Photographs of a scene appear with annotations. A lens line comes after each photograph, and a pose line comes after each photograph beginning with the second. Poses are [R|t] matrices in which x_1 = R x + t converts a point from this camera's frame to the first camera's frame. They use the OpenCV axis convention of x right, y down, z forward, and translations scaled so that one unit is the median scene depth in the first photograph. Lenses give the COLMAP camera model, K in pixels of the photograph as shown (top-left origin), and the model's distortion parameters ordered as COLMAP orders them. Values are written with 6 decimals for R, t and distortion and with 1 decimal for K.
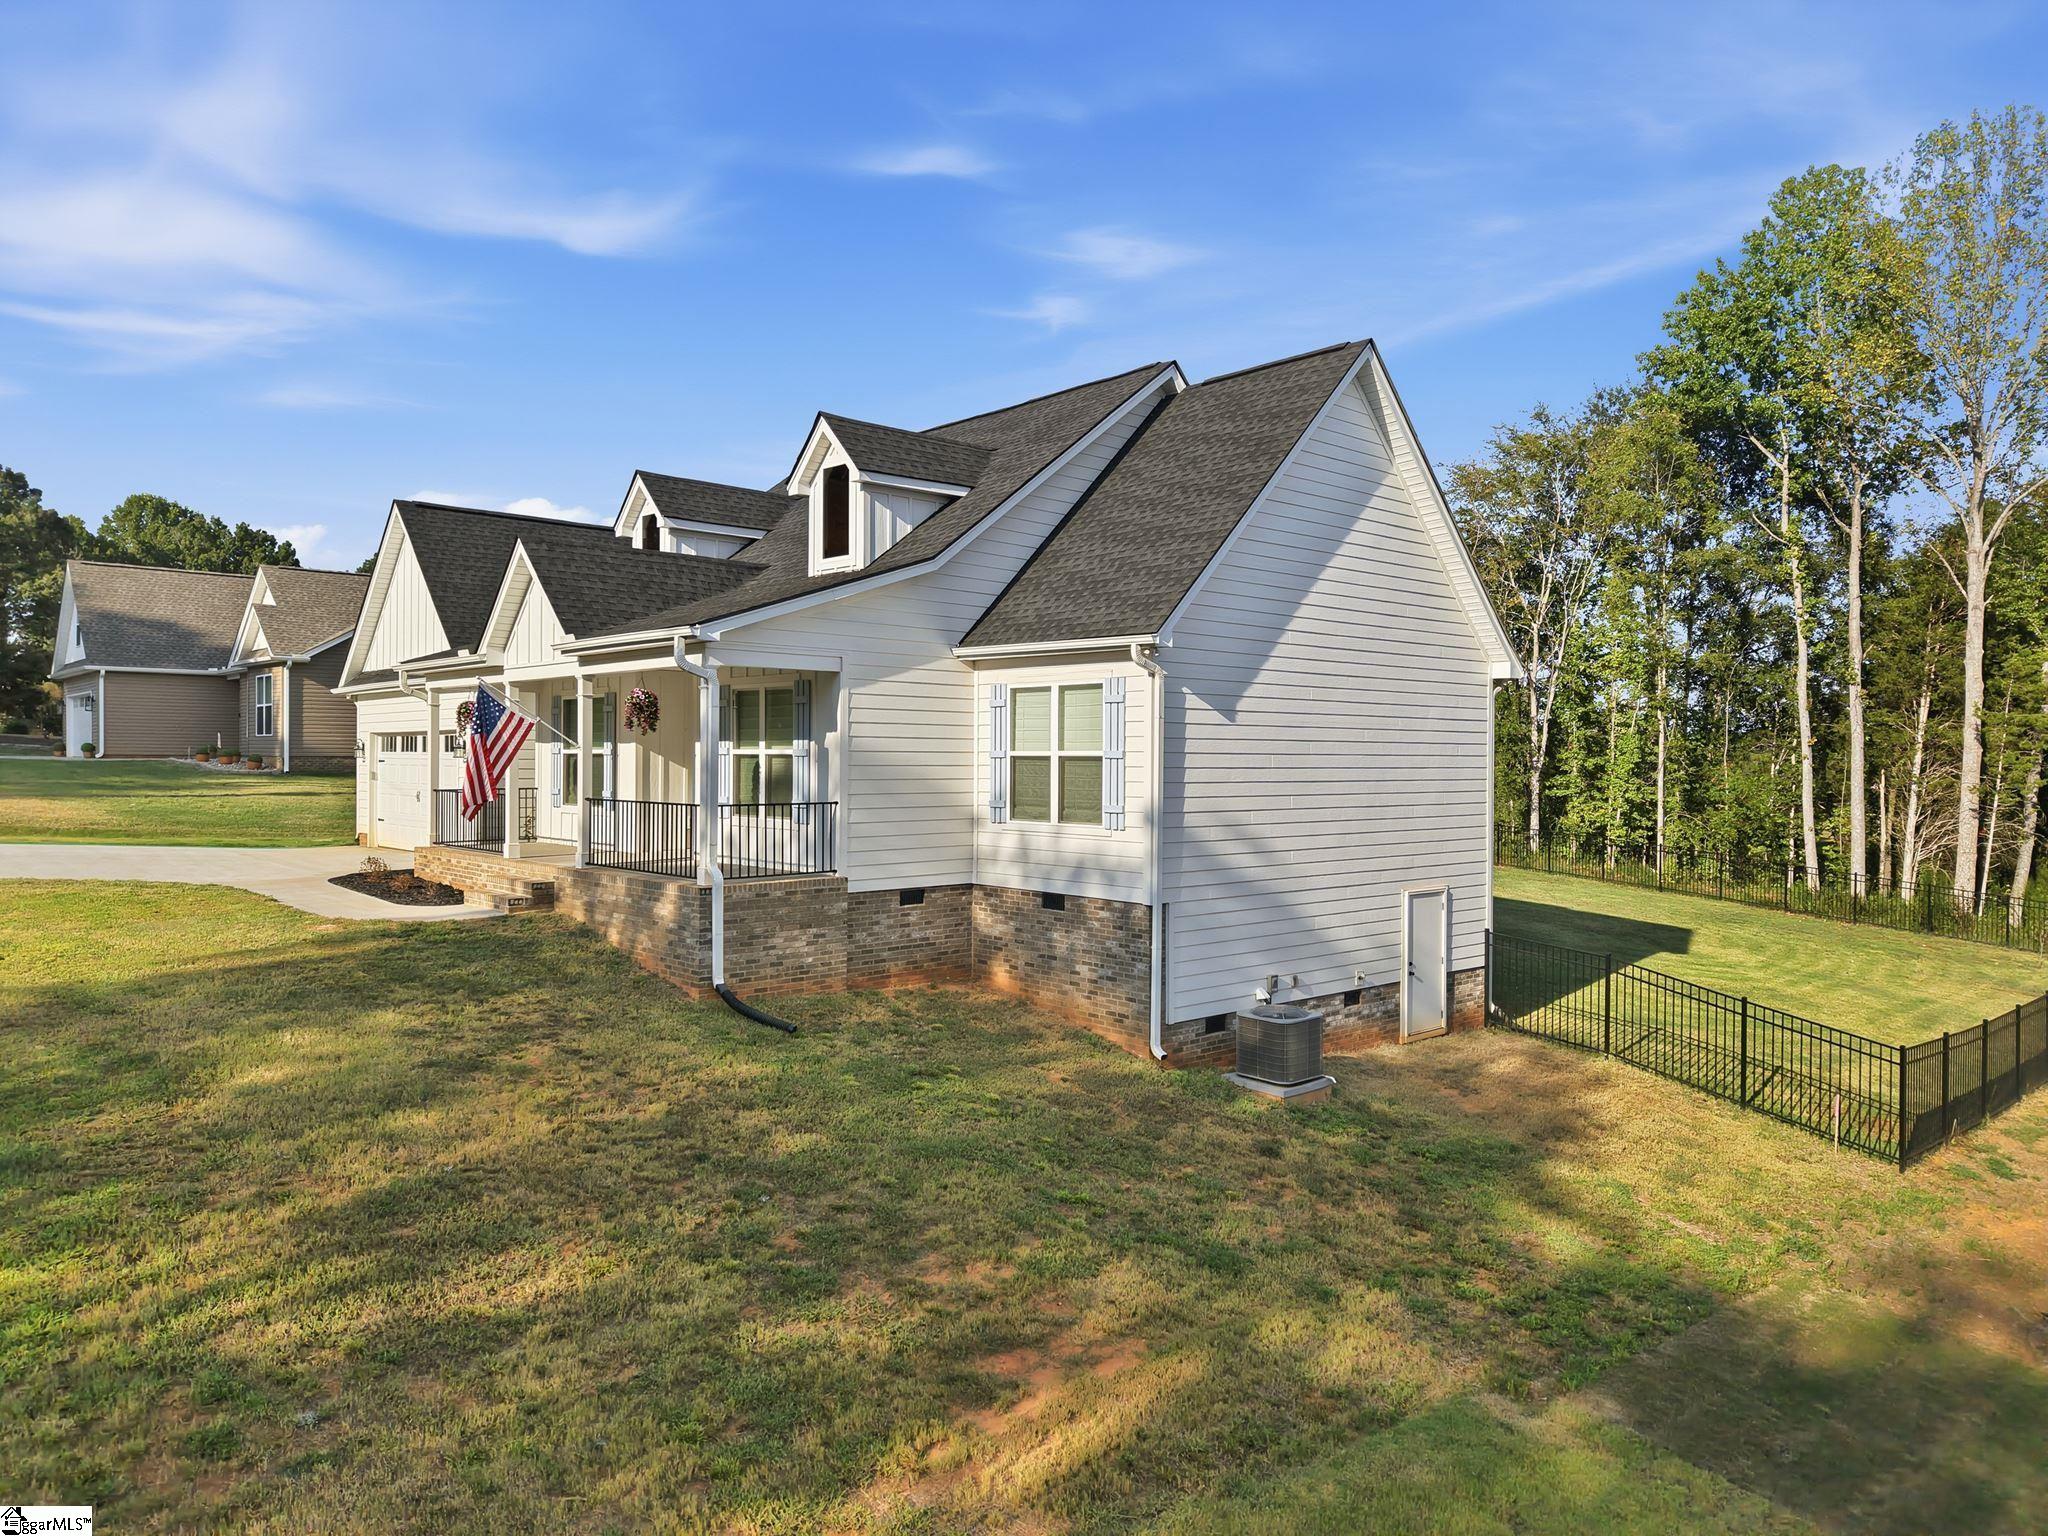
lens RADIAL K [[1357.8, 0, 1022.7], [0, 1357.8, 767.5], [0, 0, 1]] dist [0.012638, -0.010824]
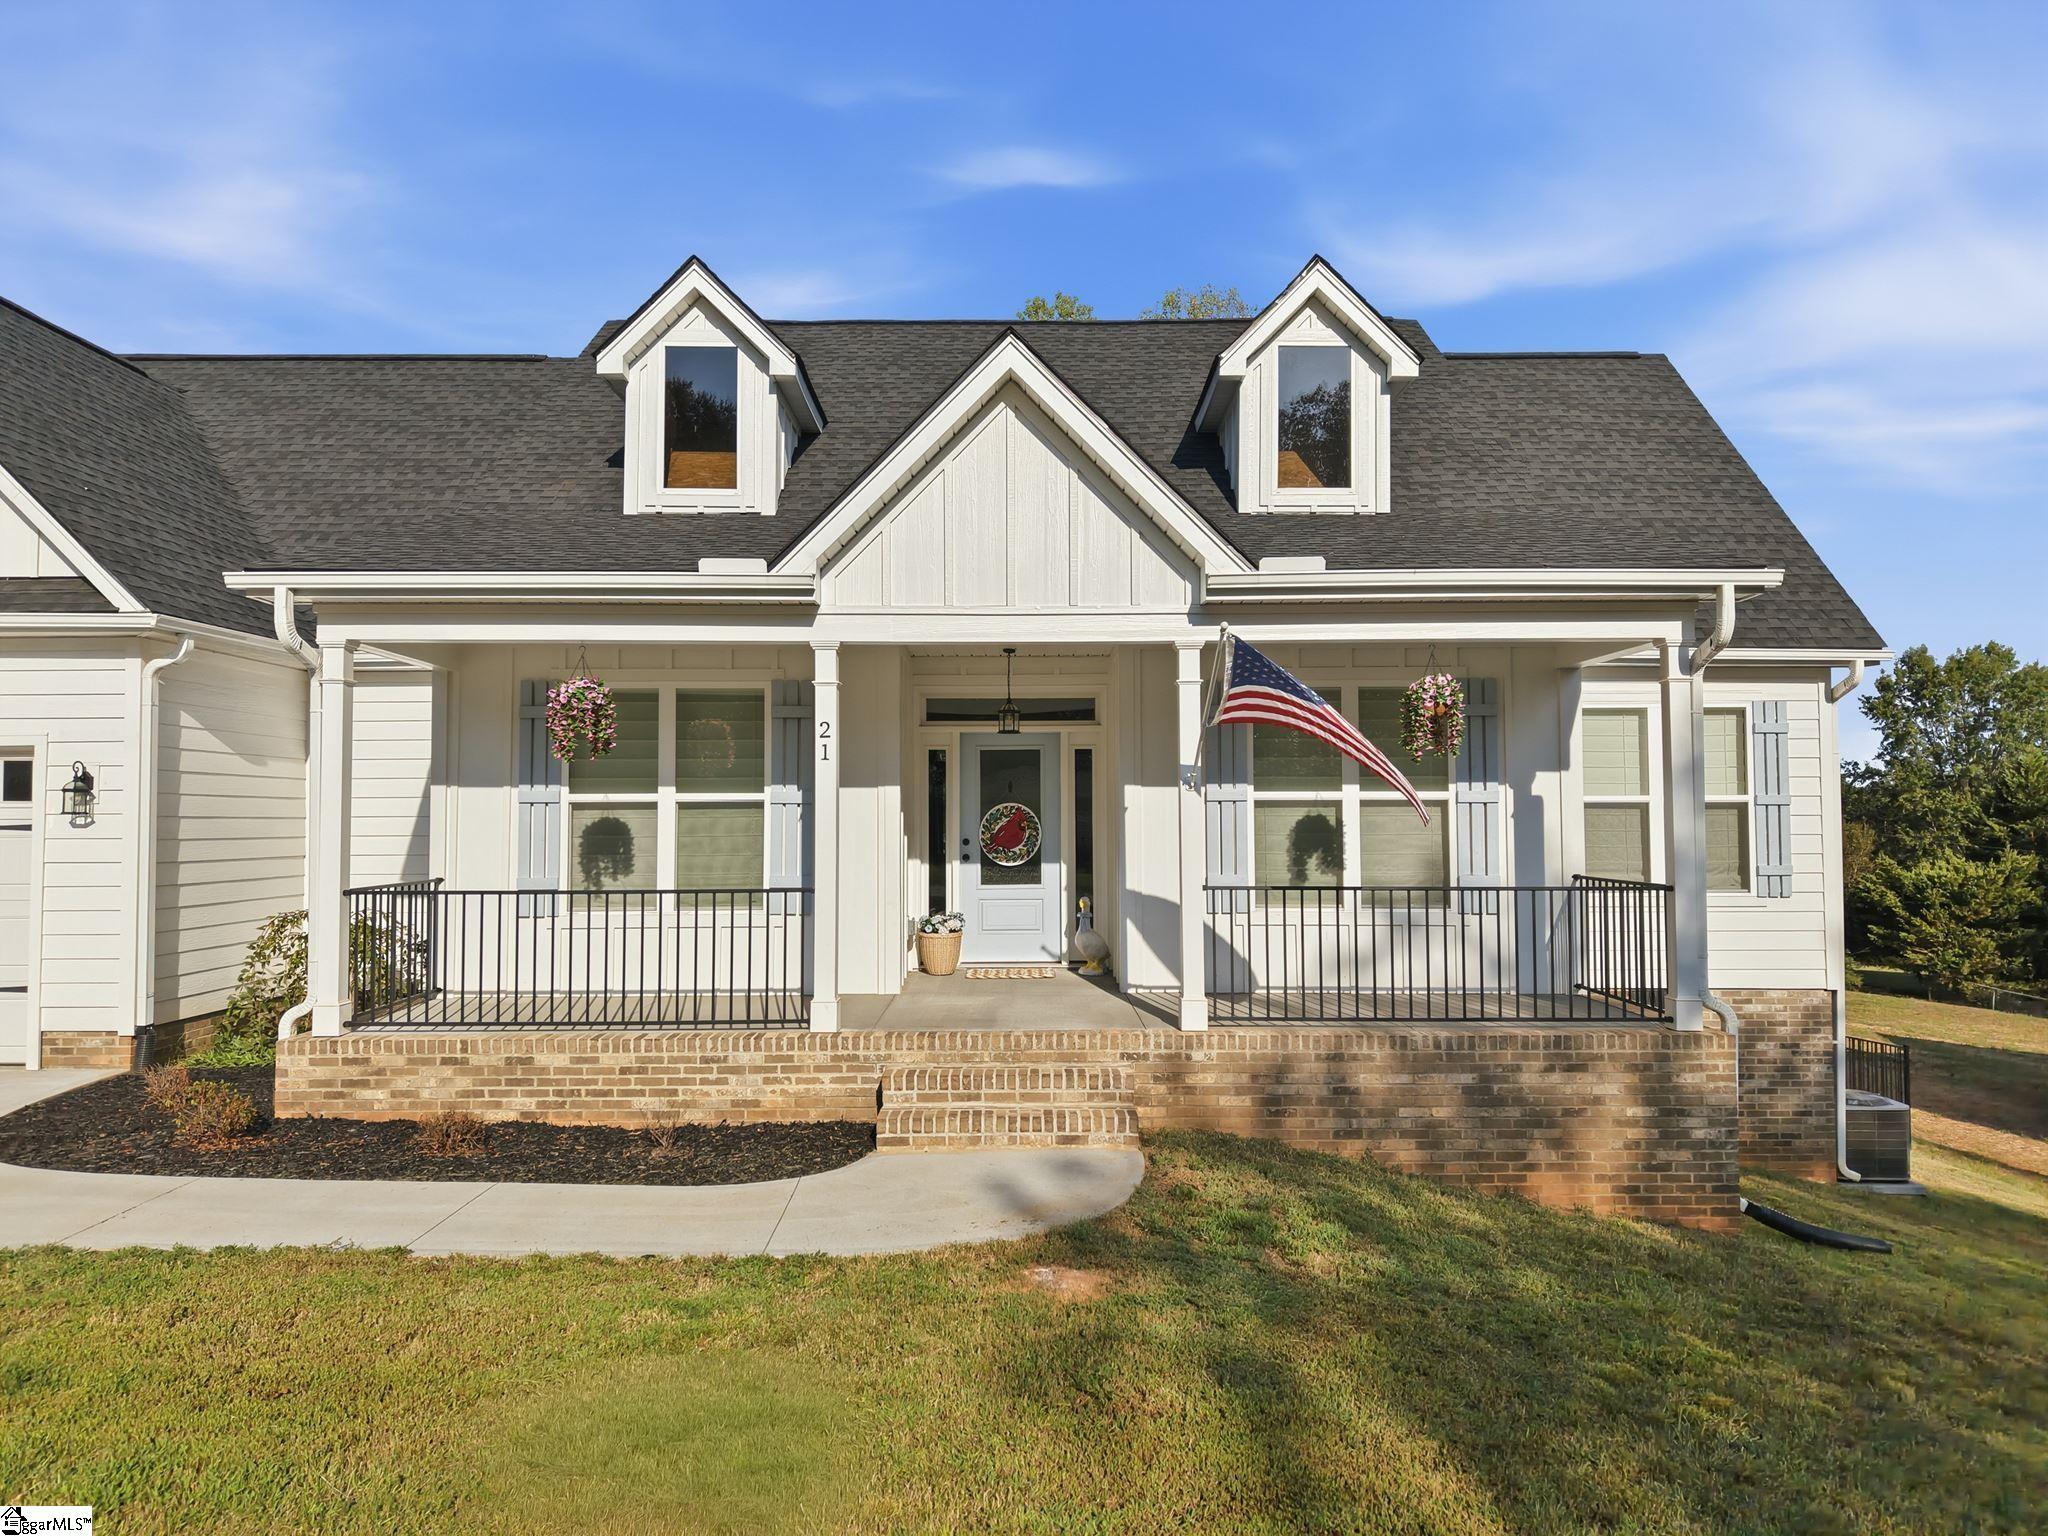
lens RADIAL K [[1357.8, 0, 1018.9], [0, 1357.8, 760.1], [0, 0, 1]] dist [0.012638, -0.010824]
pose [[0.669049, 0.037161, 0.742289, -0.219100], [-0.000019, 0.998750, -0.049983, 0.000612], [-0.743219, 0.033427, 0.668213, 0.208407]]
